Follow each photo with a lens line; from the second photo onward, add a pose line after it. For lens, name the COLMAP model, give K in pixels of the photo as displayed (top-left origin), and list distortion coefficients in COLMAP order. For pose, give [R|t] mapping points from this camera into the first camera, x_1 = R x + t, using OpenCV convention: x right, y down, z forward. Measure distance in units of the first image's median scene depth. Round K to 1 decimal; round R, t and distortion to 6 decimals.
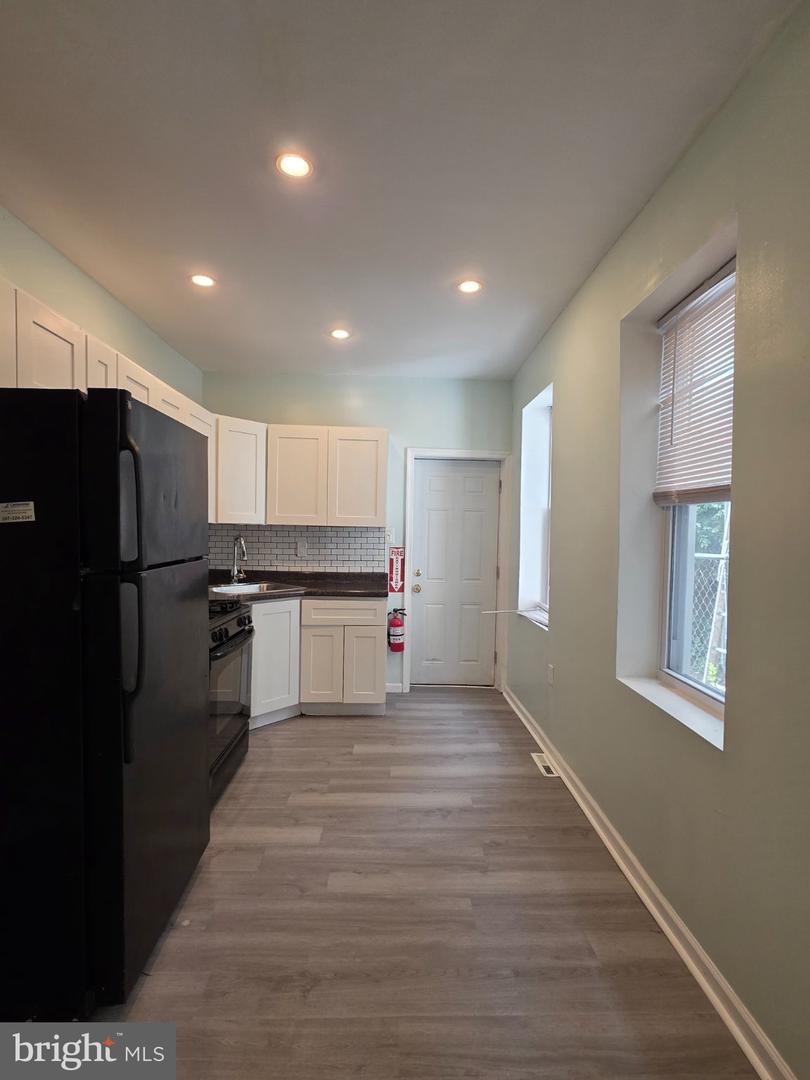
lens RADIAL K [[510.8, 0, 406.2], [0, 510.8, 541.7], [0, 0, 1]] dist [0.003372, 0.002051]
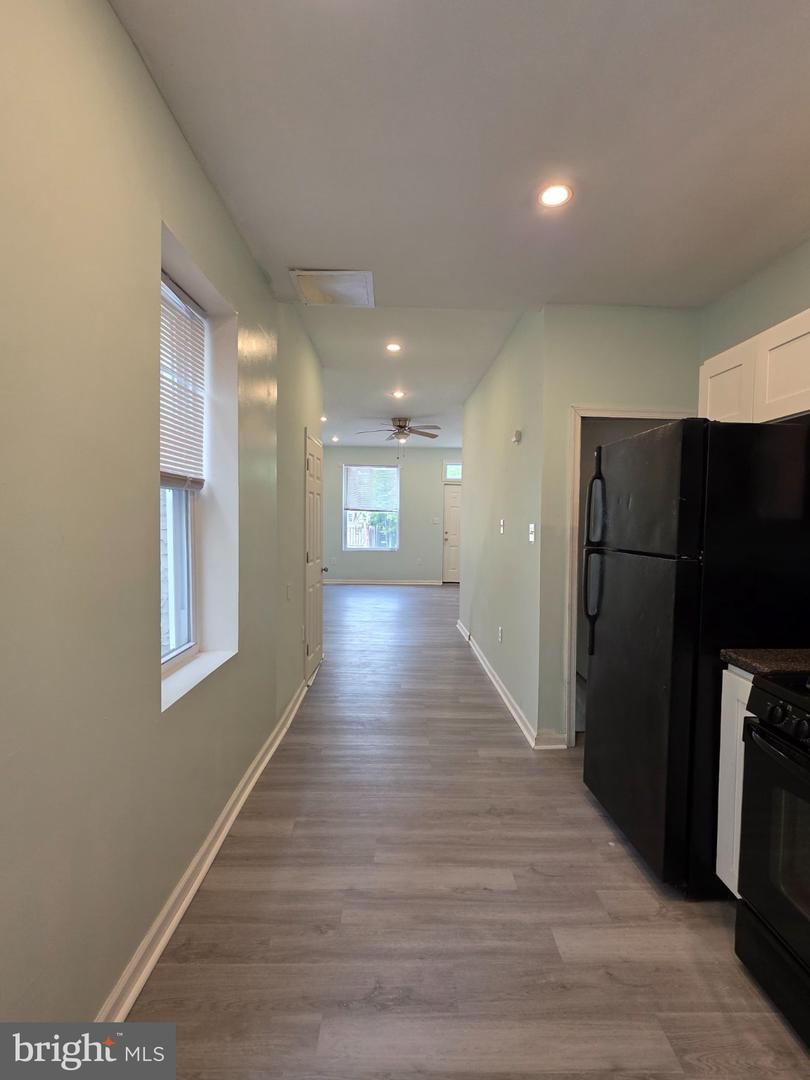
lens RADIAL K [[510.8, 0, 406.5], [0, 510.8, 541.6], [0, 0, 1]] dist [0.003372, 0.002051]
pose [[-0.999474, -0.029033, 0.014473, 0.040756], [-0.028000, 0.997356, 0.067056, -0.030476], [-0.016381, 0.066616, -0.997644, 1.338909]]
